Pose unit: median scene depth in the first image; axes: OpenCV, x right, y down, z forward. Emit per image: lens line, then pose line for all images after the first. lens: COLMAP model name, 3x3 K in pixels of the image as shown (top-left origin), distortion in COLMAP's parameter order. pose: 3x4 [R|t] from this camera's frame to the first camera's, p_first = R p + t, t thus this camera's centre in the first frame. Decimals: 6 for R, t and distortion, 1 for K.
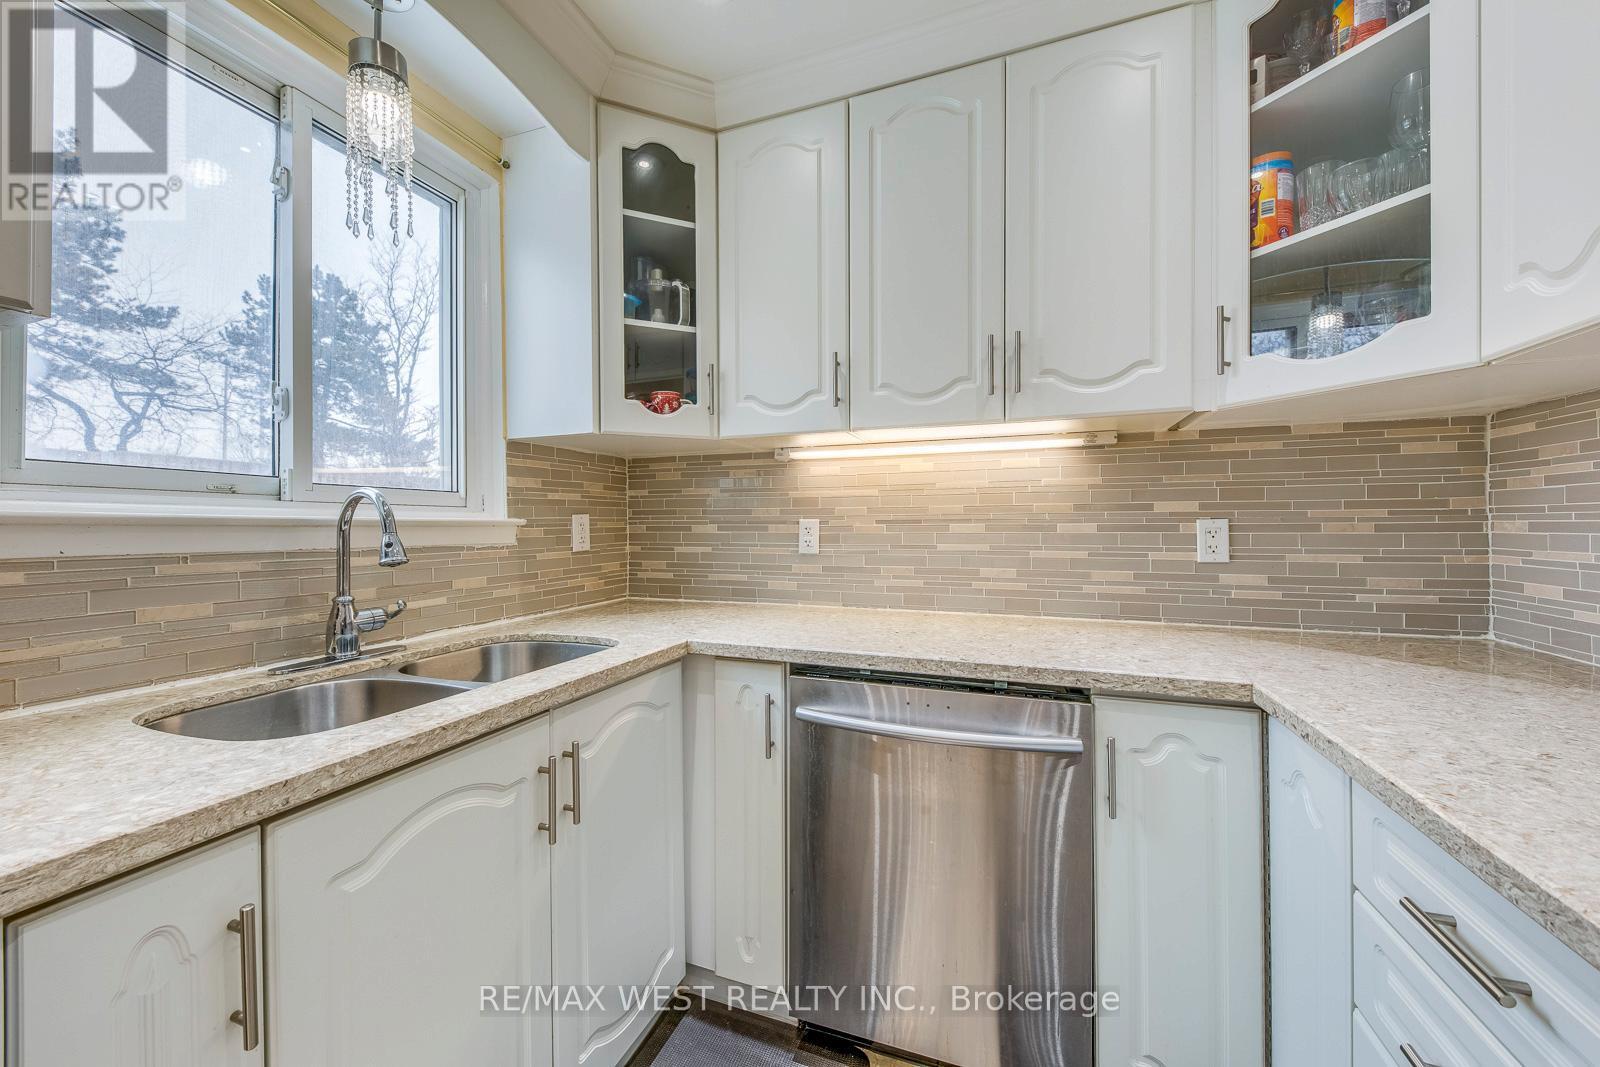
lens RADIAL K [[599.3, 0, 790.3], [0, 599.3, 526.5], [0, 0, 1]] dist [0.014969, -0.006352]
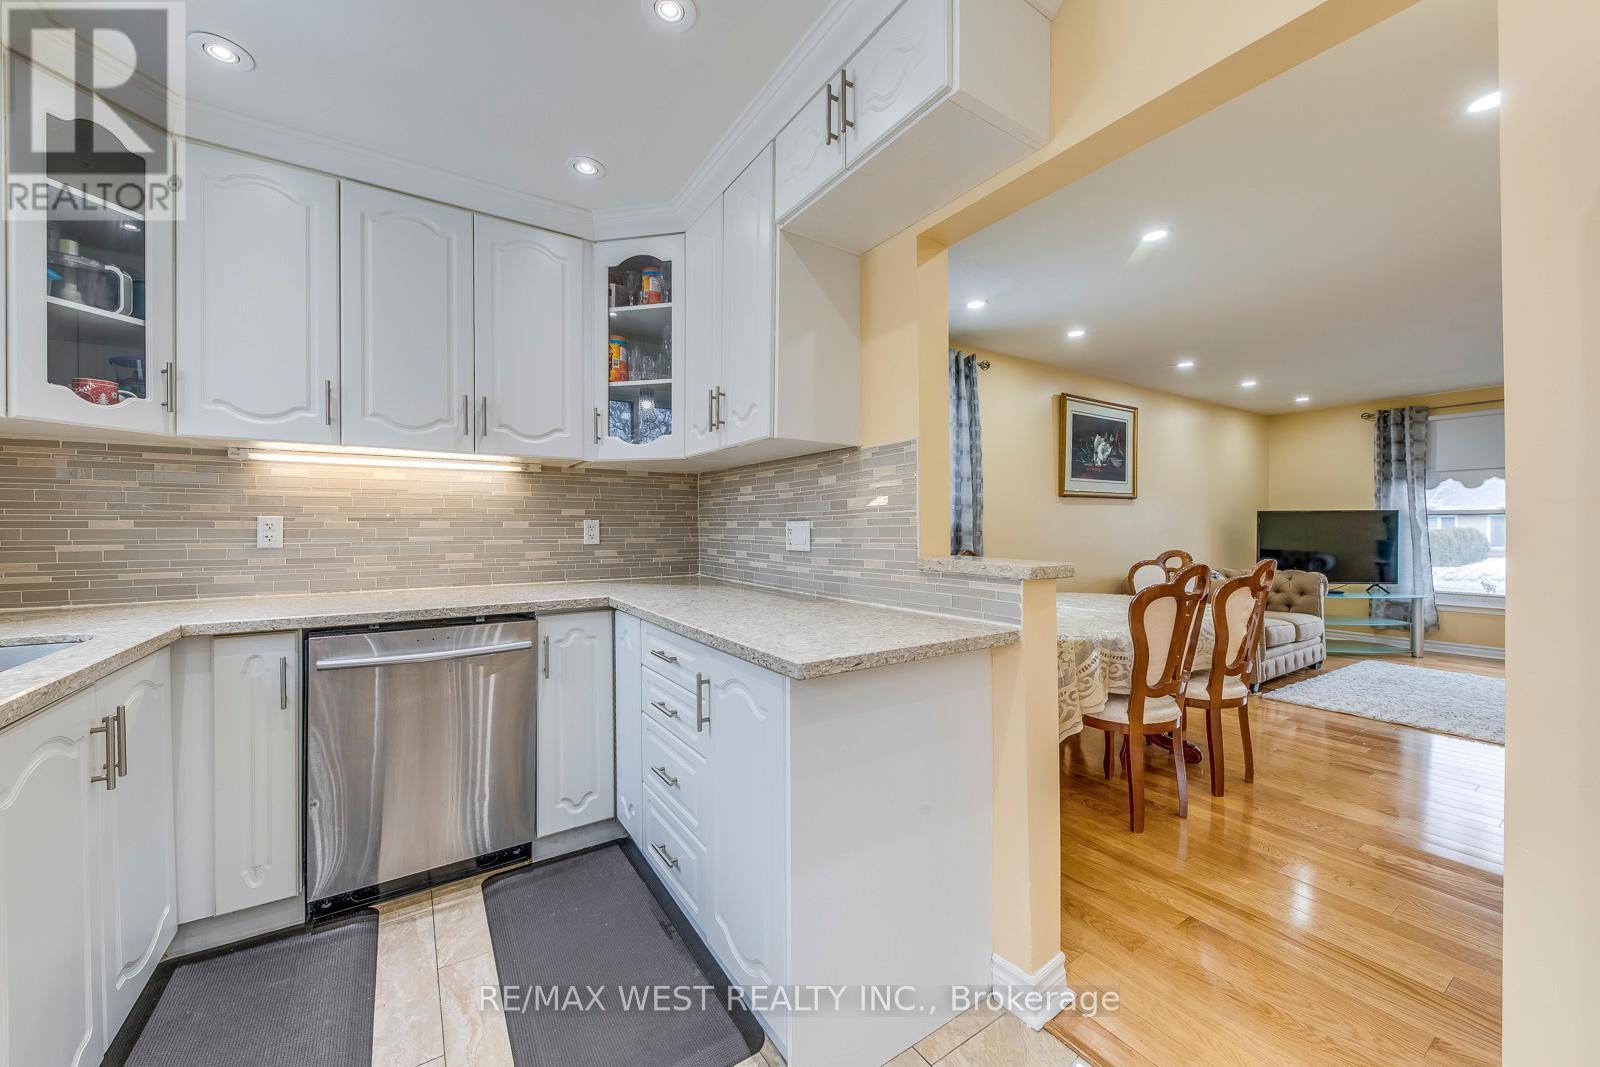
lens RADIAL K [[599.3, 0, 790.3], [0, 599.3, 526.5], [0, 0, 1]] dist [0.014969, -0.006352]
pose [[0.590232, 0.001391, 0.807232, -0.375694], [-0.000741, 0.999999, -0.001182, 0.009478], [-0.807233, 0.000100, 0.590233, -0.507774]]
